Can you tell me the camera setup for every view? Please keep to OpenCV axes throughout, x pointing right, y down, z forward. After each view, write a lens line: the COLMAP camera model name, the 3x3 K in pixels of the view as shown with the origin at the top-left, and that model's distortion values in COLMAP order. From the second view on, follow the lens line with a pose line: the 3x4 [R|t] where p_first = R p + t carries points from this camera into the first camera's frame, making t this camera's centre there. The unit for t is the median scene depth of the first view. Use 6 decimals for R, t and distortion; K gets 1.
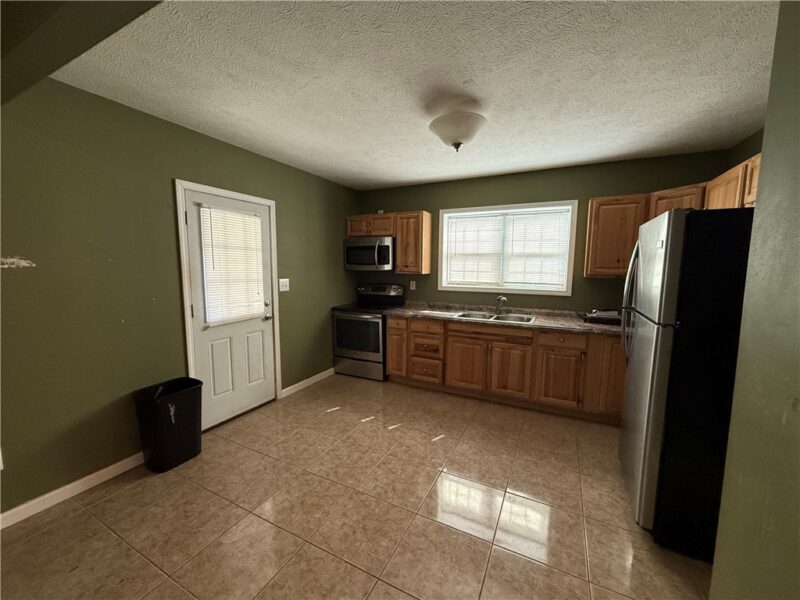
lens RADIAL K [[319.4, 0, 399.8], [0, 319.4, 301.4], [0, 0, 1]] dist [-0.000470, 0.000093]
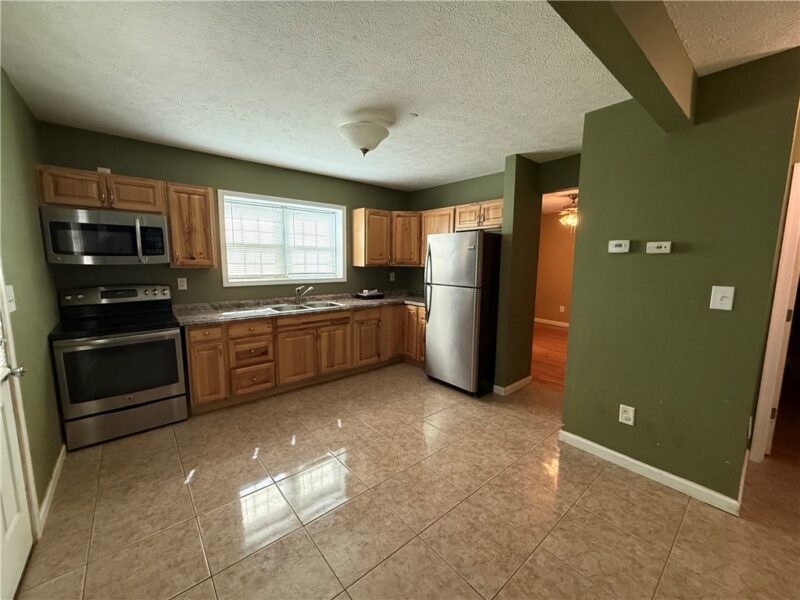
lens RADIAL K [[319.4, 0, 399.8], [0, 319.4, 301.4], [0, 0, 1]] dist [-0.000470, 0.000093]
pose [[0.387681, -0.122565, 0.913609, -0.538859], [0.098180, 0.990973, 0.091282, -0.033025], [-0.916550, 0.054310, 0.396215, 0.291893]]
